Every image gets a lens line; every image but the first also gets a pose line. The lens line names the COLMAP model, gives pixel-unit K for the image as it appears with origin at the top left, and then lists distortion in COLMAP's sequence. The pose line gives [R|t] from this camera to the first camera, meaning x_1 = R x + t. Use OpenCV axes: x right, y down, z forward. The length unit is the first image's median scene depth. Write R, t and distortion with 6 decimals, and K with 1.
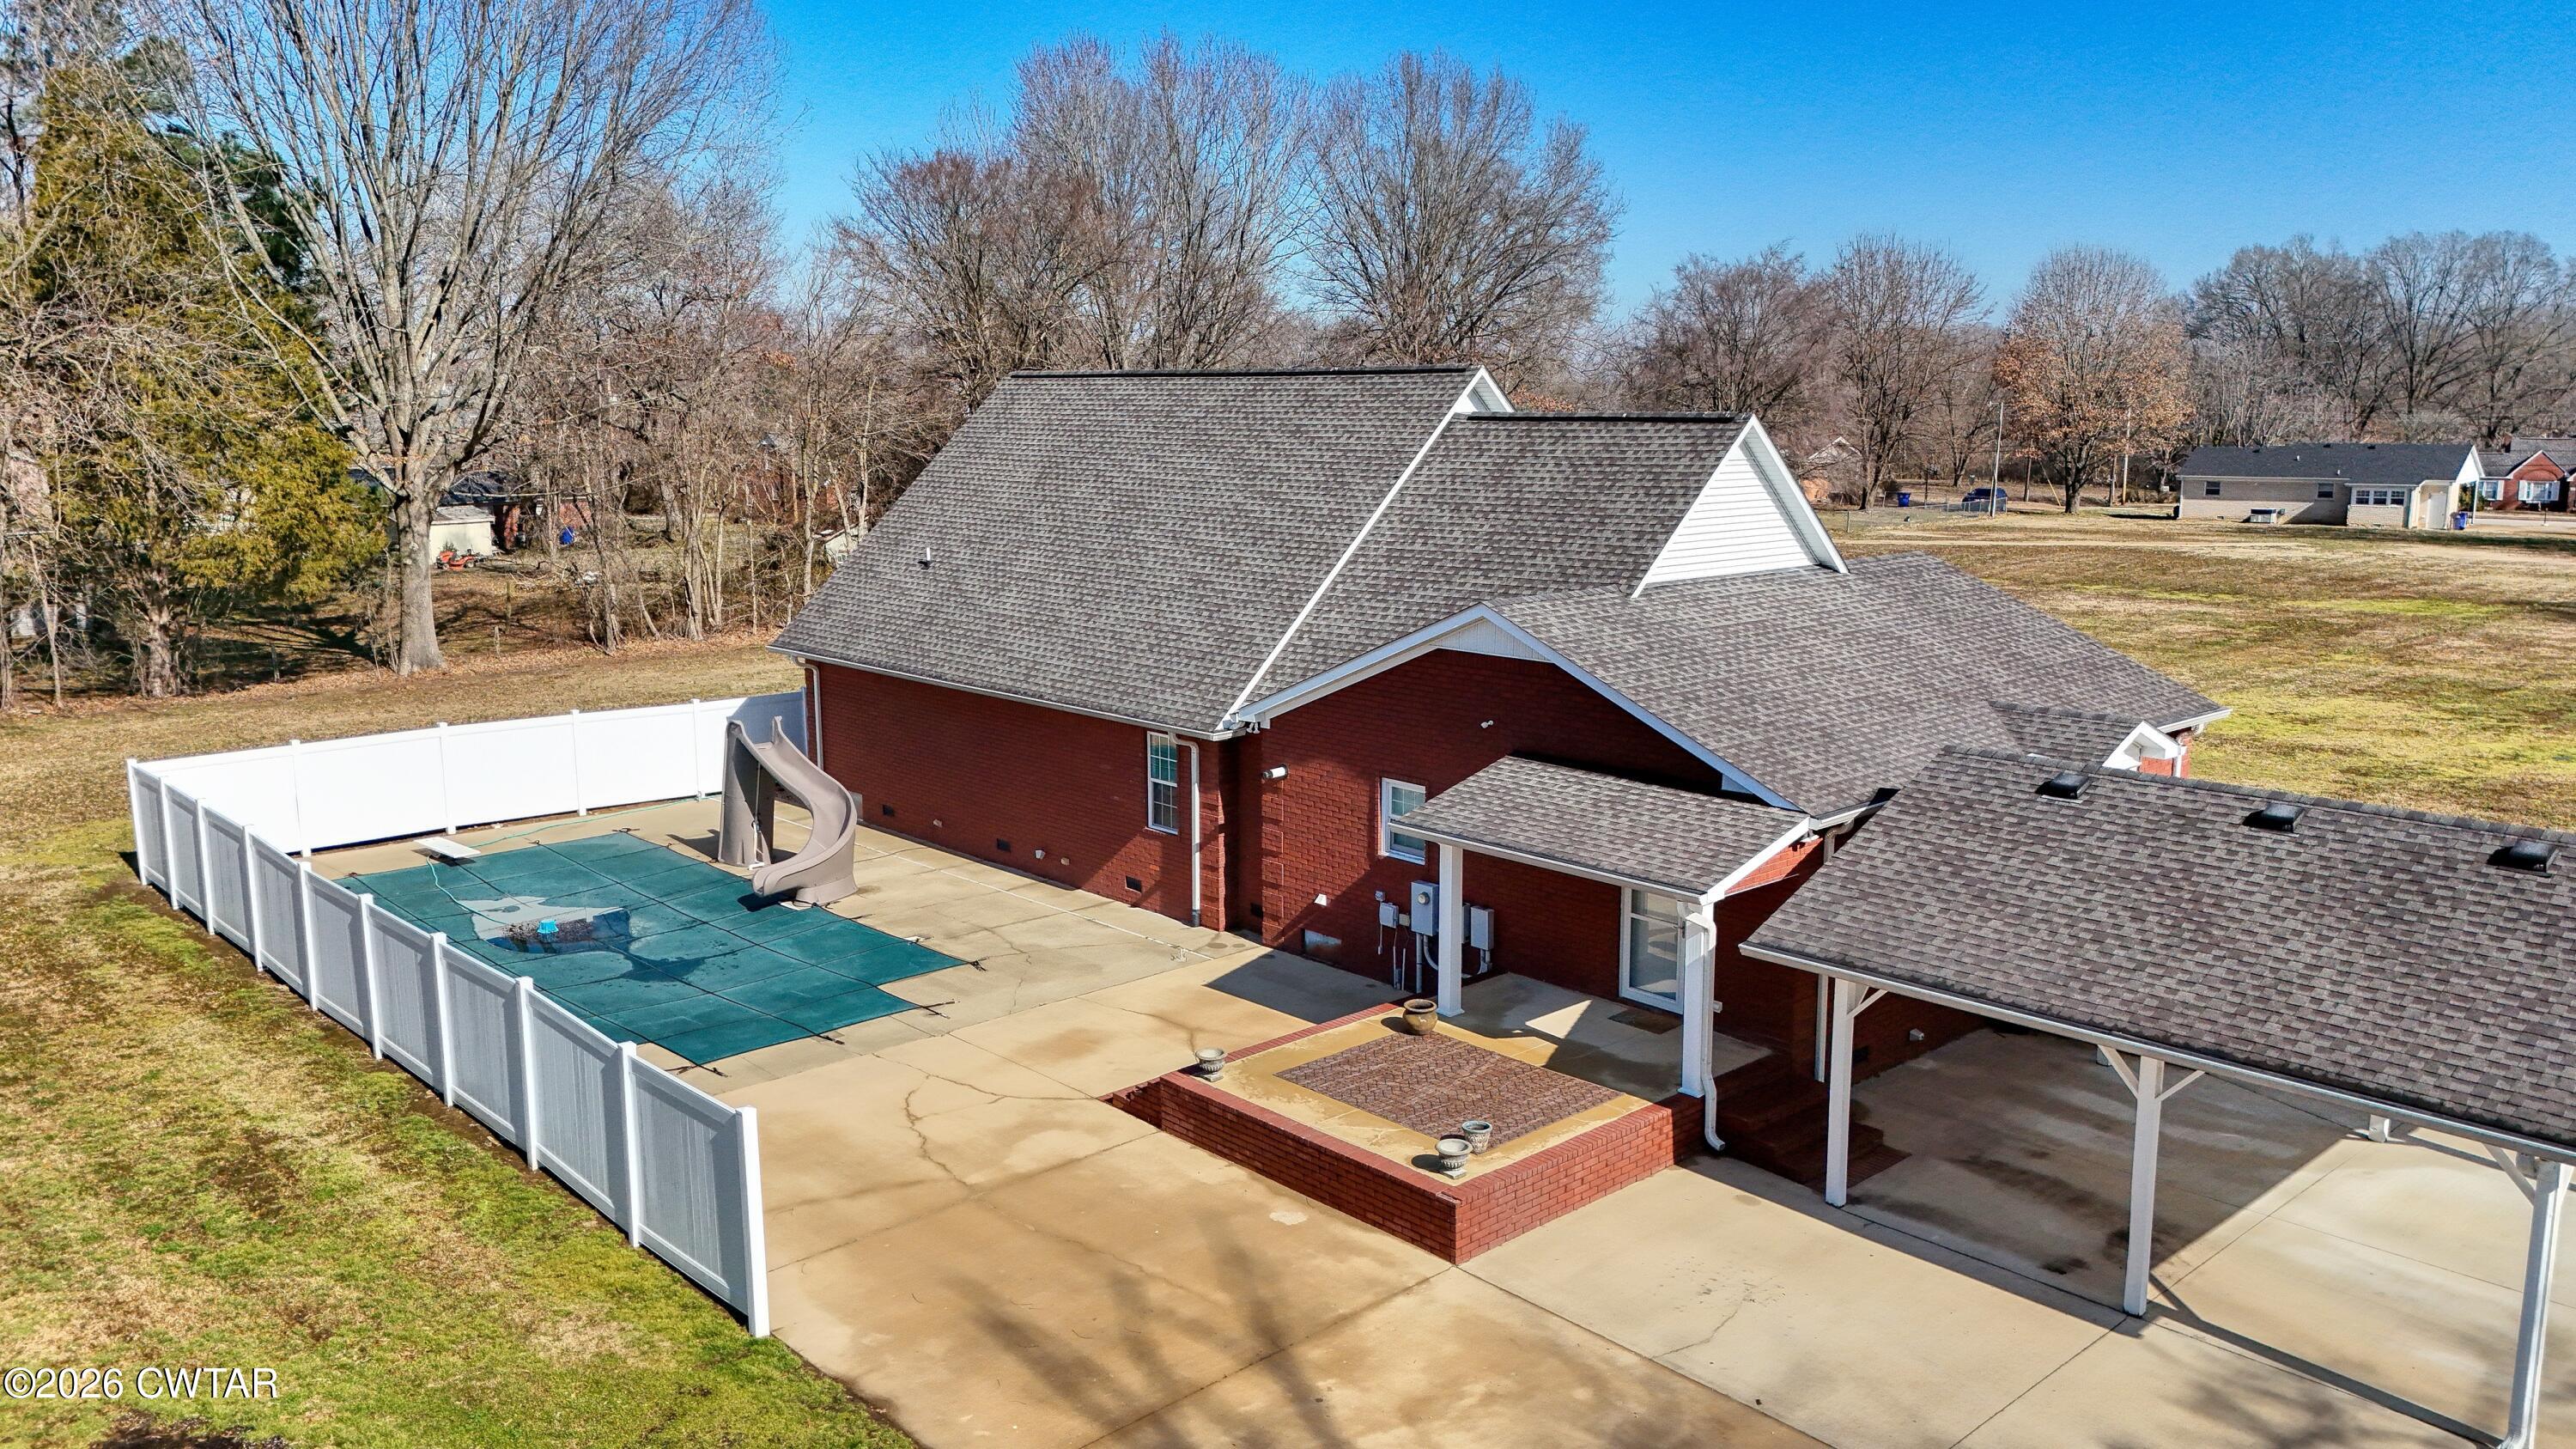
lens RADIAL K [[1932.1, 0, 1284.6], [0, 1932.1, 720.4], [0, 0, 1]] dist [0.114645, -0.138799]
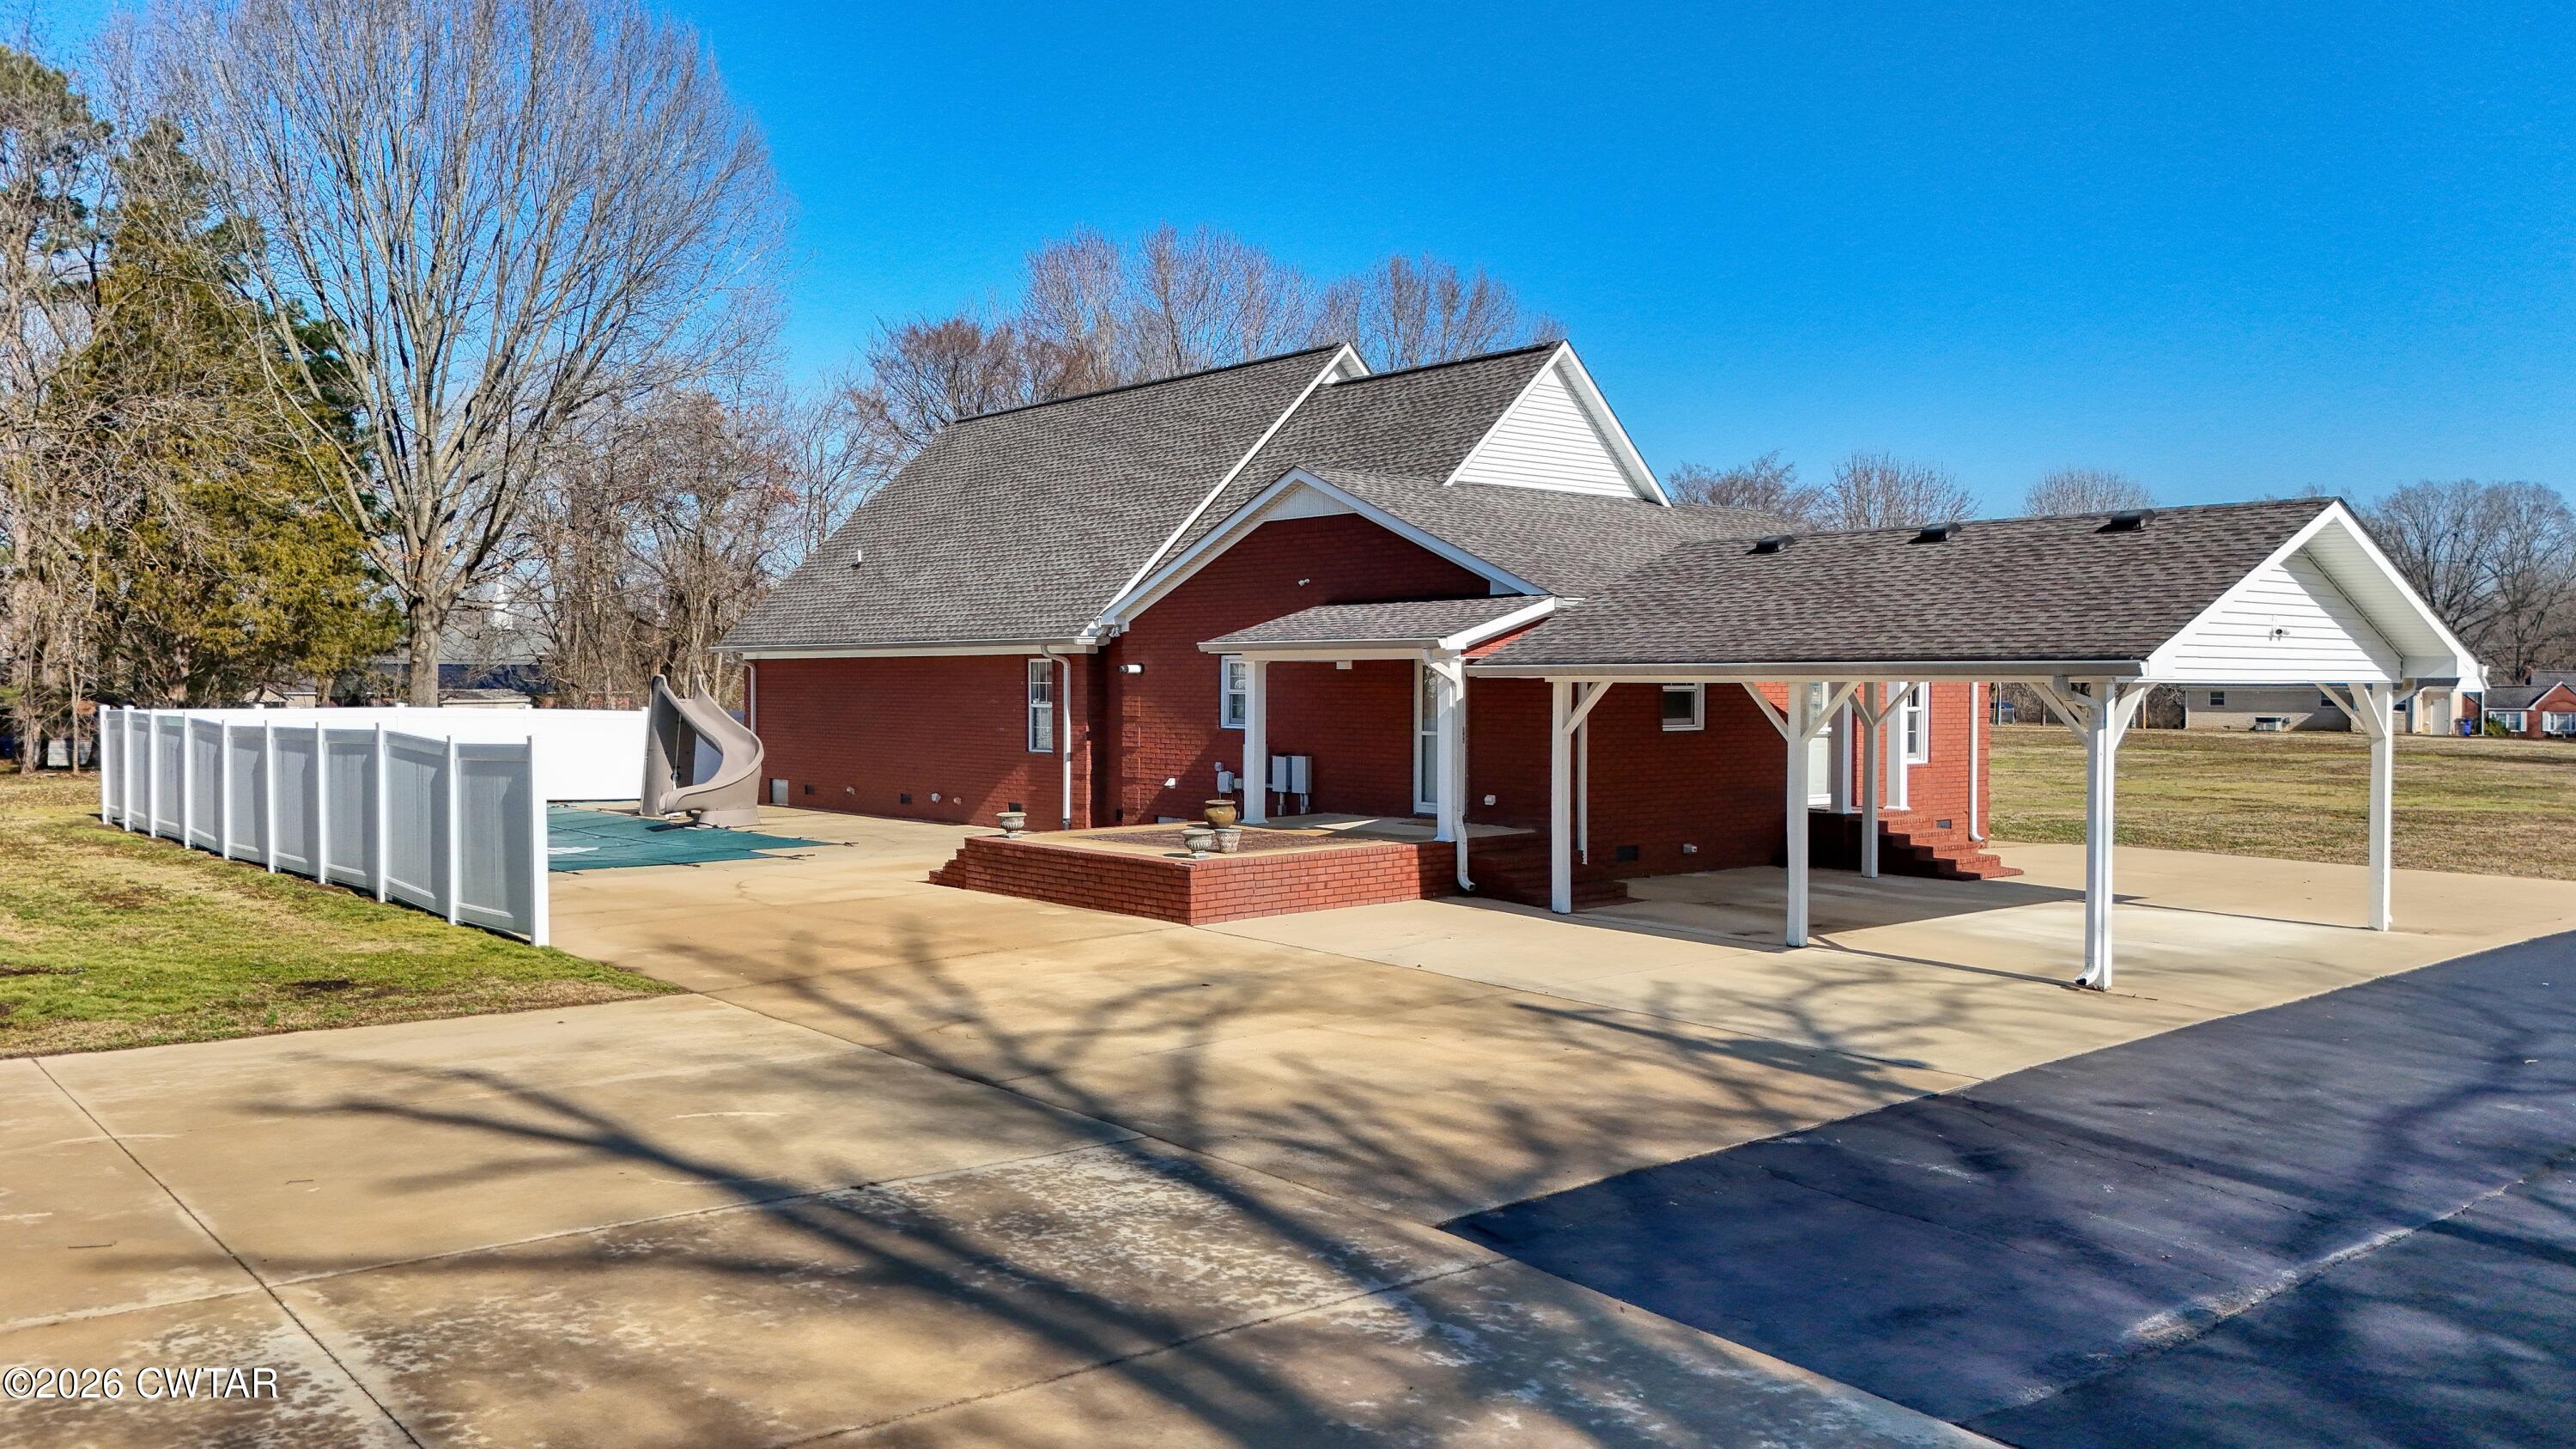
lens RADIAL K [[1952.1, 0, 1288.1], [0, 1952.1, 718.6], [0, 0, 1]] dist [0.109958, -0.144874]
pose [[0.999380, 0.005761, -0.034733, 0.108931], [-0.011202, 0.987286, -0.158561, 0.204649], [0.033378, 0.158852, 0.986738, -0.061052]]
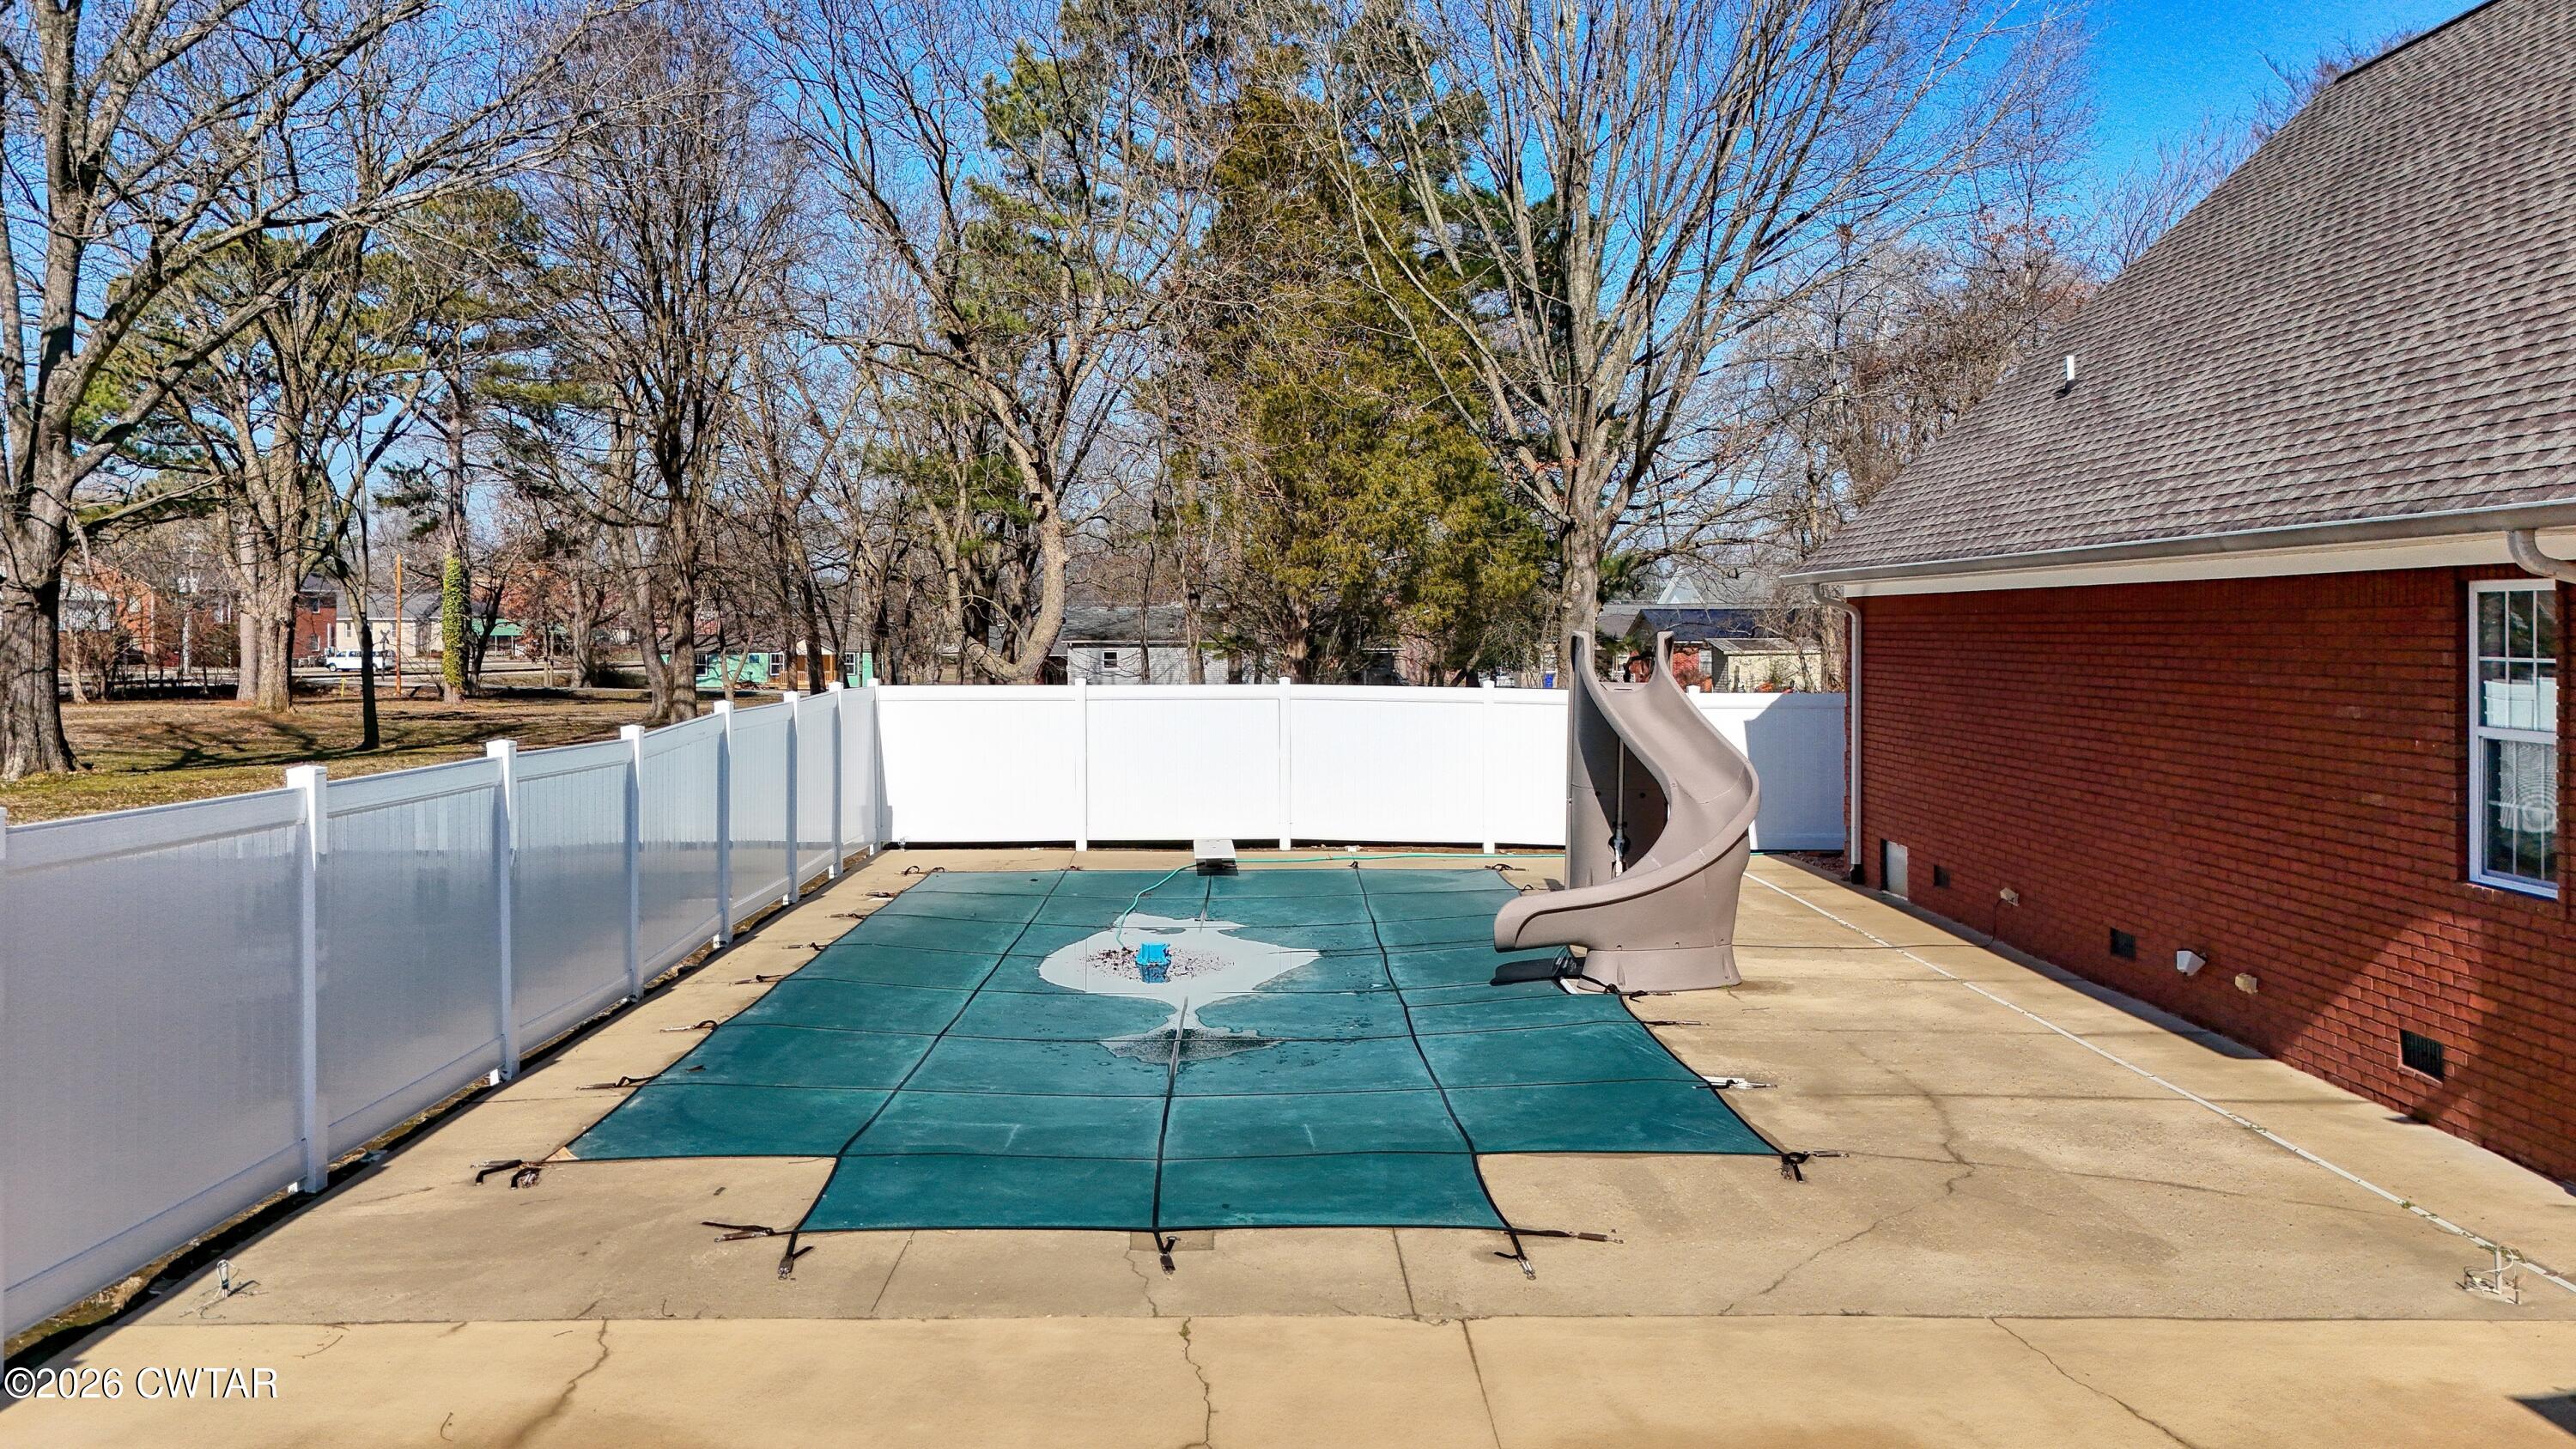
lens RADIAL K [[1955.3, 0, 1274.9], [0, 1955.3, 641.9], [0, 0, 1]] dist [0.105282, -0.099230]
pose [[0.737460, 0.006309, -0.675361, 0.010030], [-0.118494, 0.985655, -0.120182, 0.079549], [0.664915, 0.168656, 0.727628, 0.603251]]
